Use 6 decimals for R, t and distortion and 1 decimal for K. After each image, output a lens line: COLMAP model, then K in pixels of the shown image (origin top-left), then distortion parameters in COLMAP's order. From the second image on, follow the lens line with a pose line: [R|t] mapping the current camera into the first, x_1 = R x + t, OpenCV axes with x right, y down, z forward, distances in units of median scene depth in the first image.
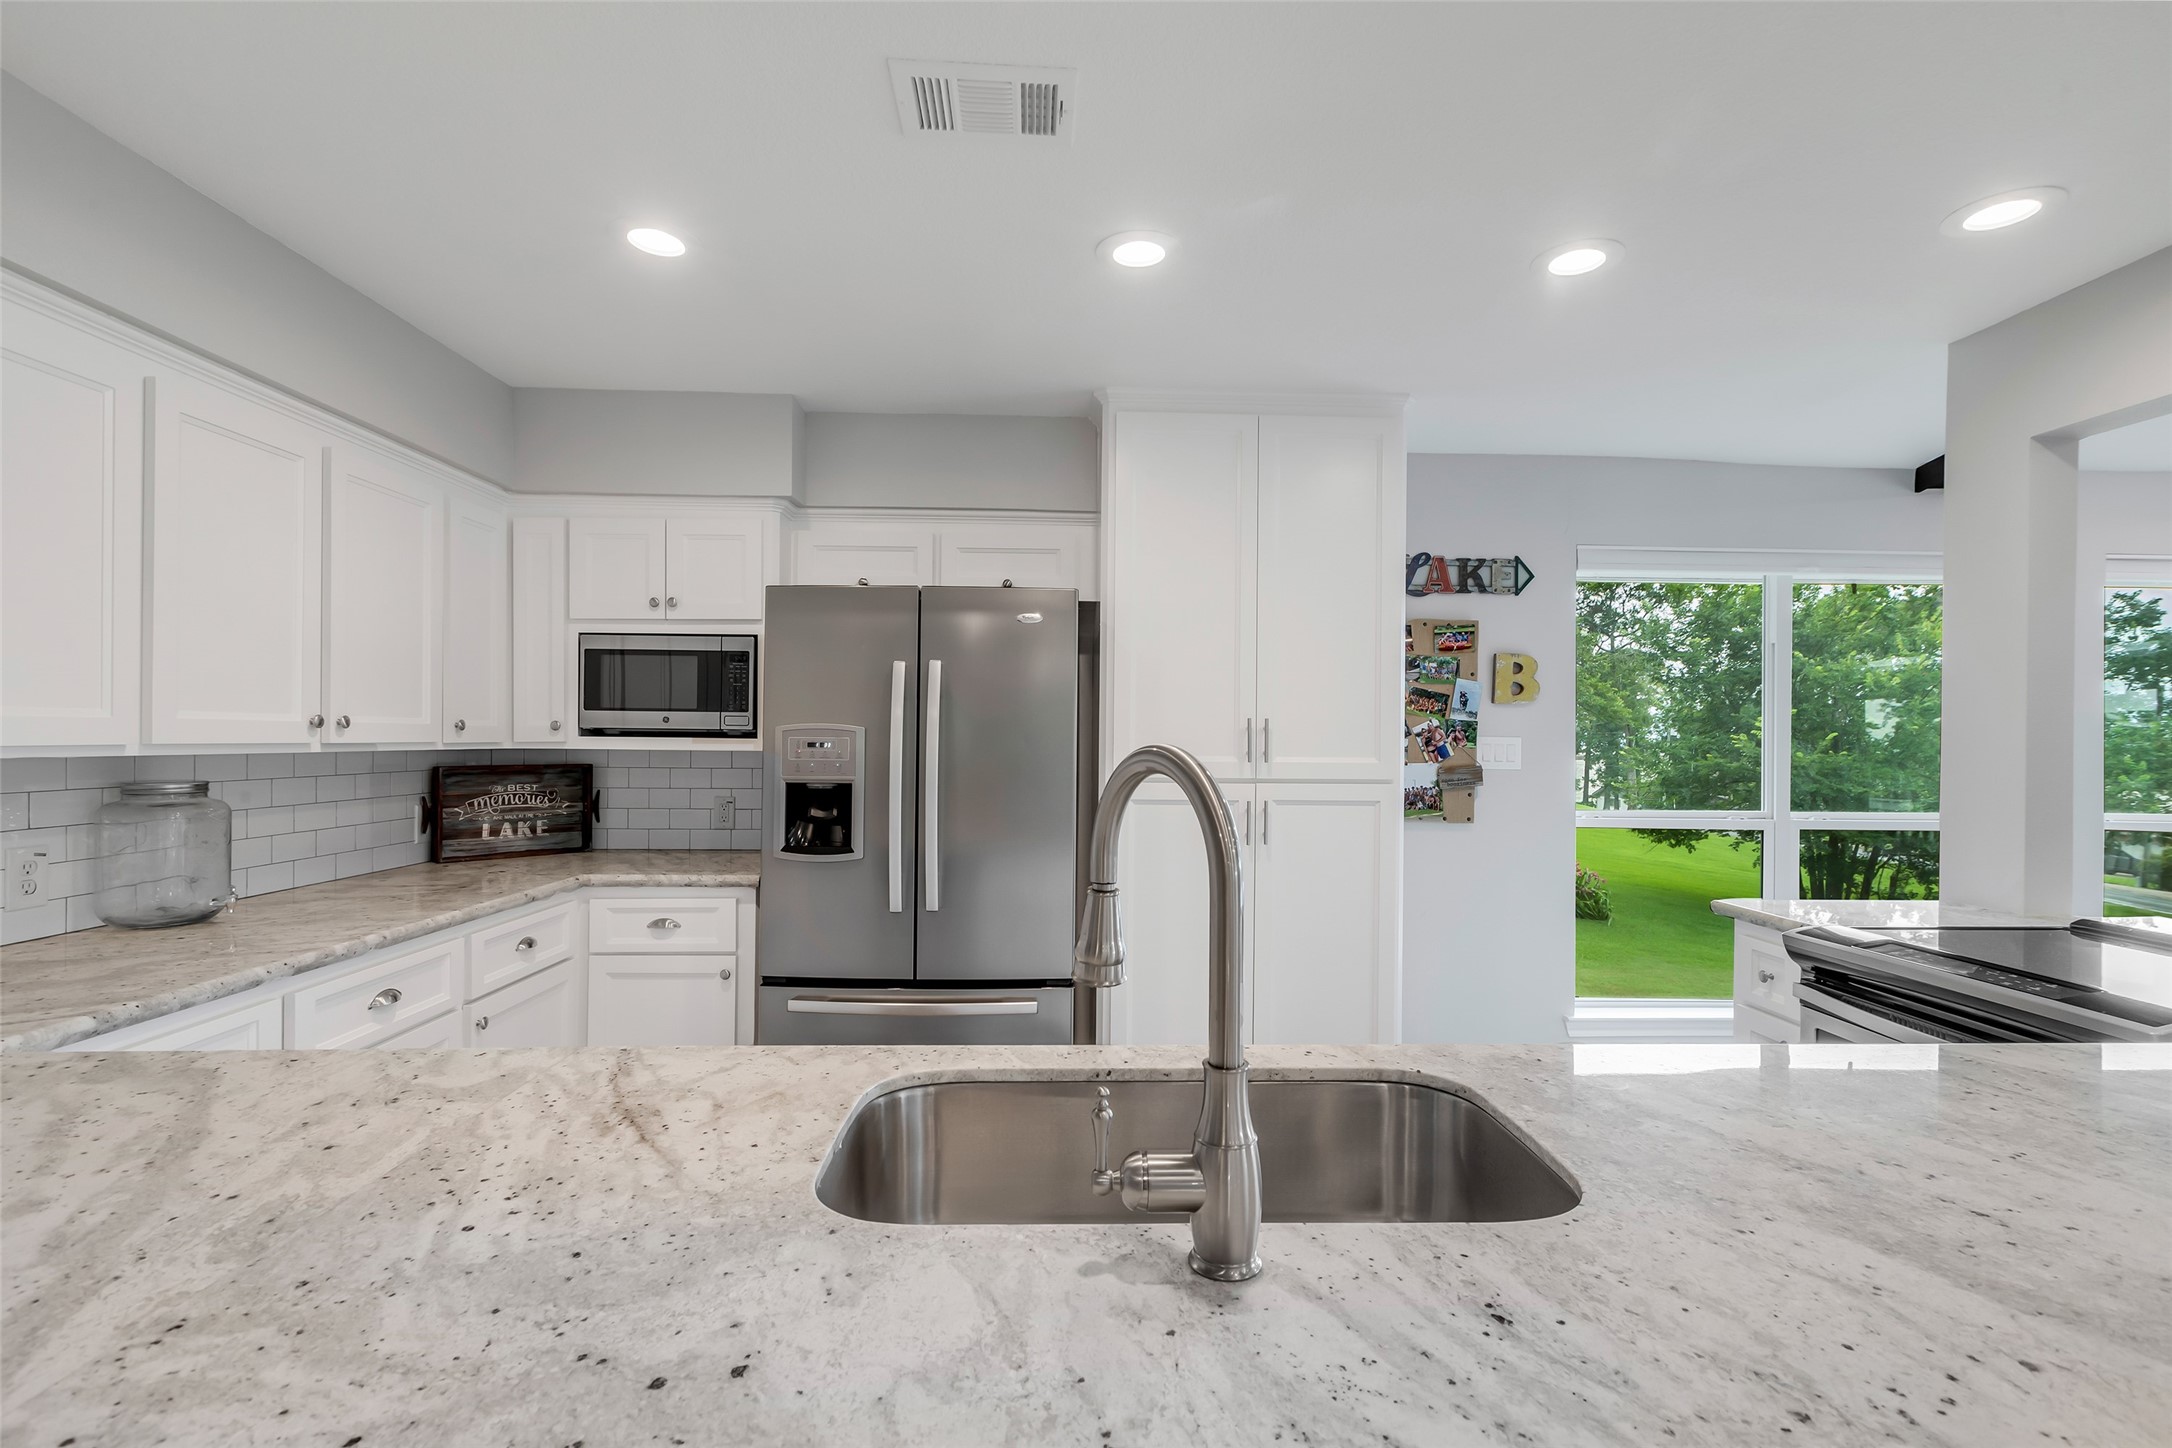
lens RADIAL K [[973.6, 0, 1102.9], [0, 973.6, 725.0], [0, 0, 1]] dist [0.004071, 0.000335]
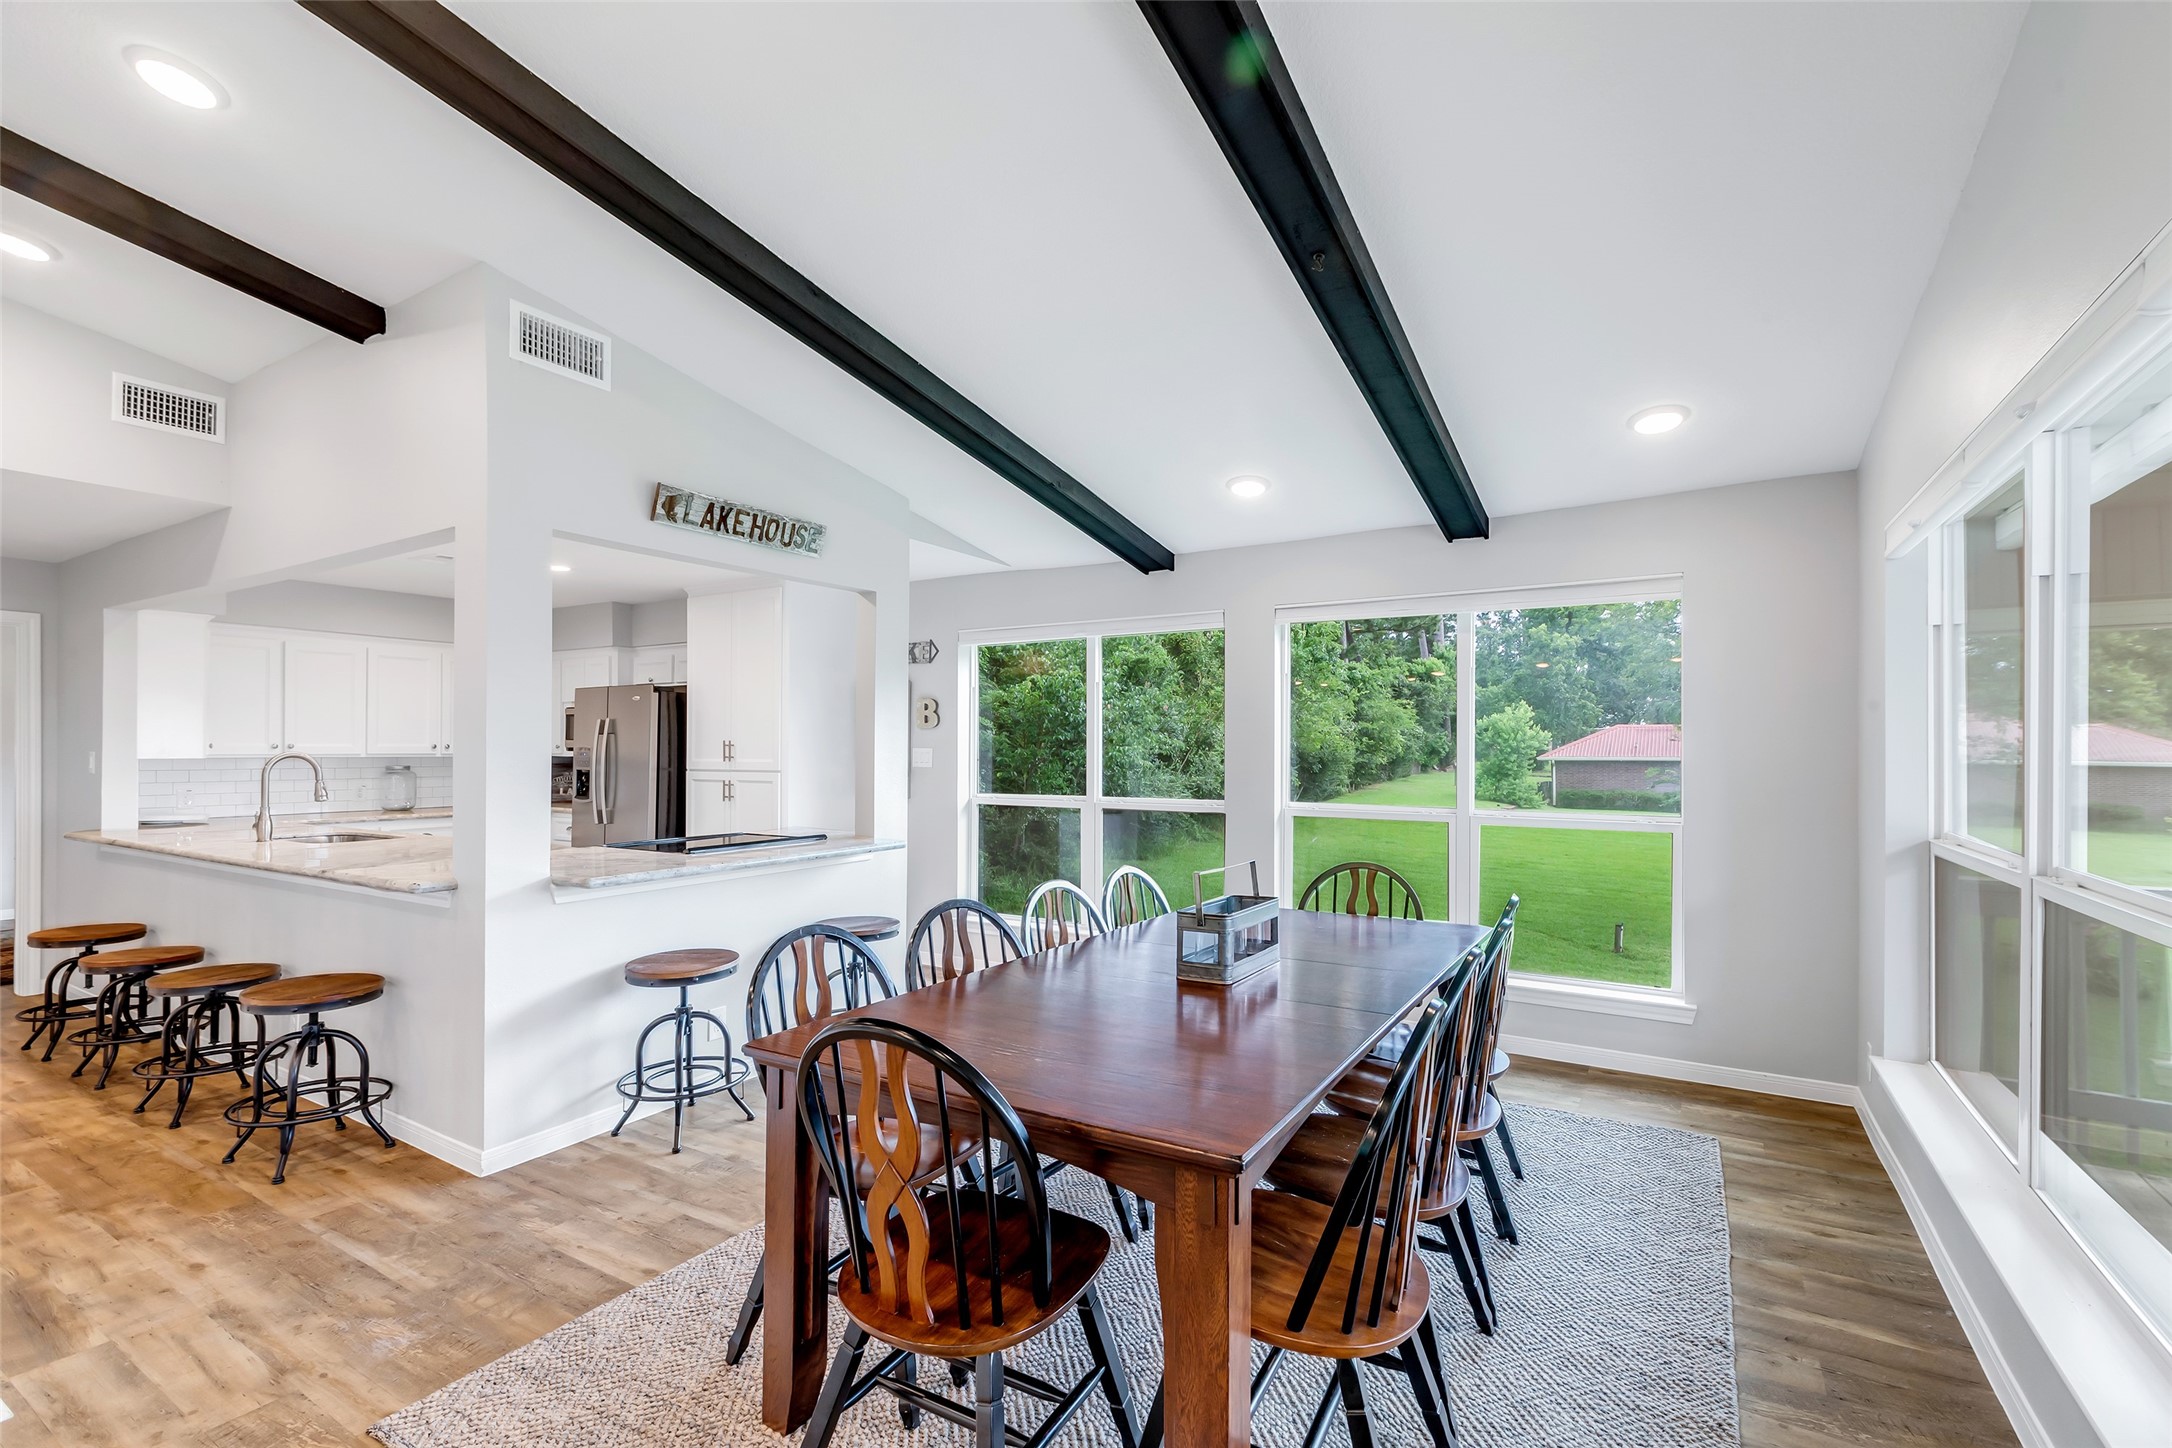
lens RADIAL K [[973.6, 0, 1106.2], [0, 973.6, 743.6], [0, 0, 1]] dist [0.004071, 0.000335]
pose [[0.837510, -0.010803, -0.546315, 1.994287], [0.012459, 0.999922, -0.000673, 0.012032], [0.546280, -0.006243, 0.837579, -0.300355]]
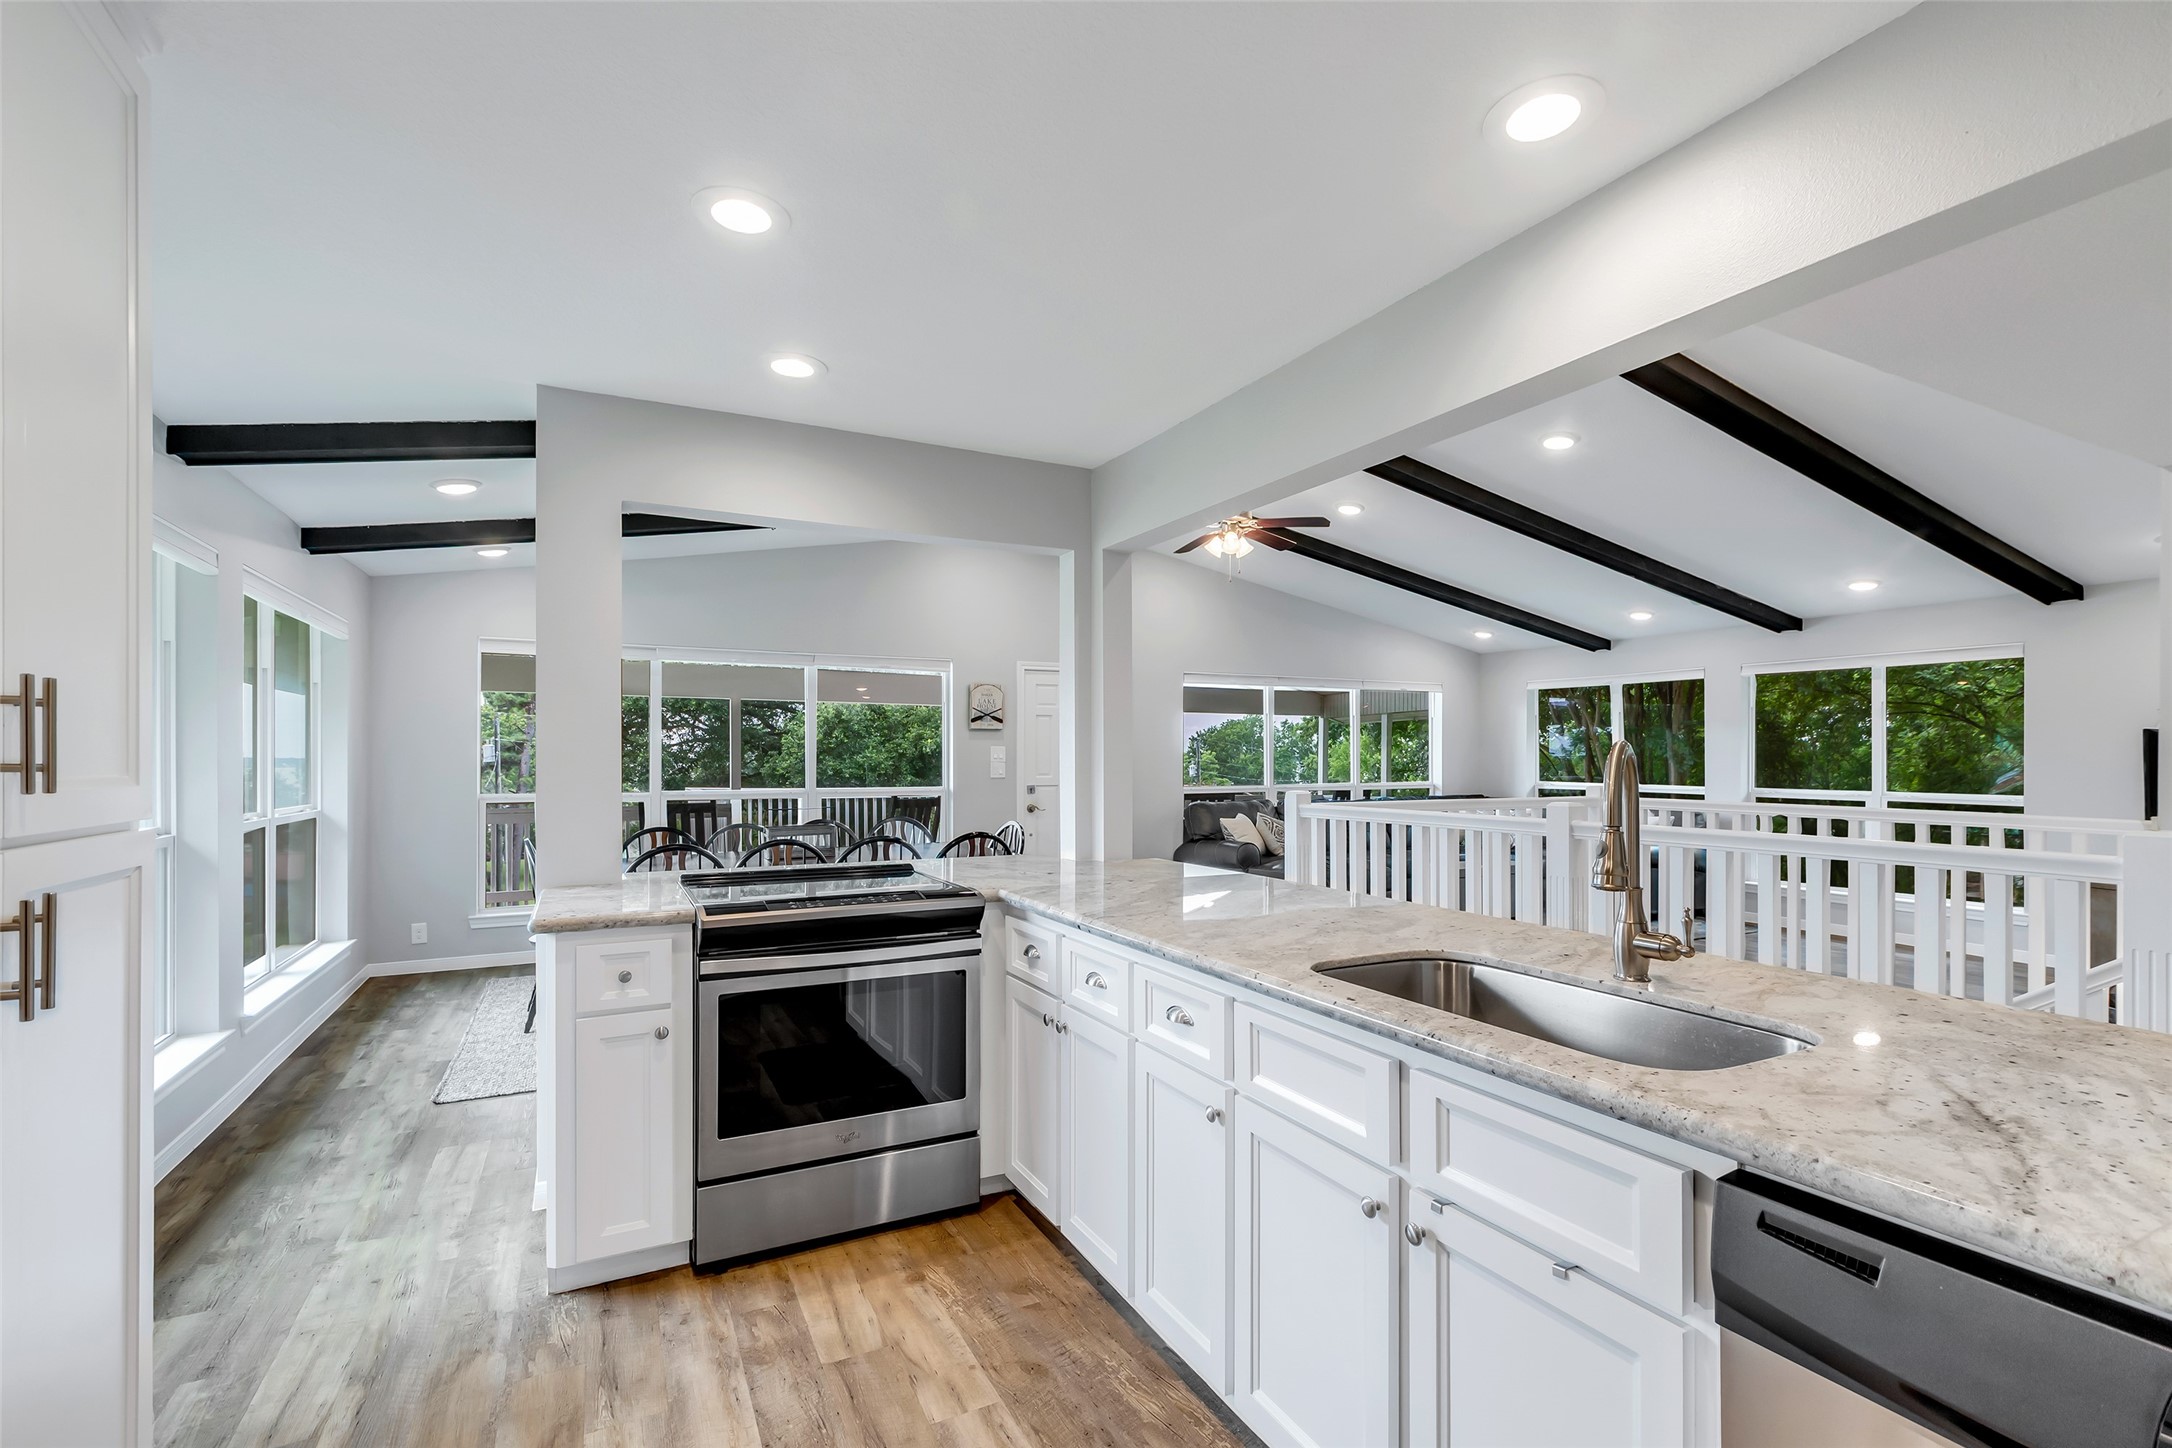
lens RADIAL K [[973.6, 0, 1098.8], [0, 973.6, 749.7], [0, 0, 1]] dist [0.004071, 0.000335]
pose [[-0.427094, -0.000446, 0.904207, -0.355675], [-0.013923, 0.999885, -0.006083, 0.018950], [-0.904100, -0.015187, -0.427051, 0.802466]]
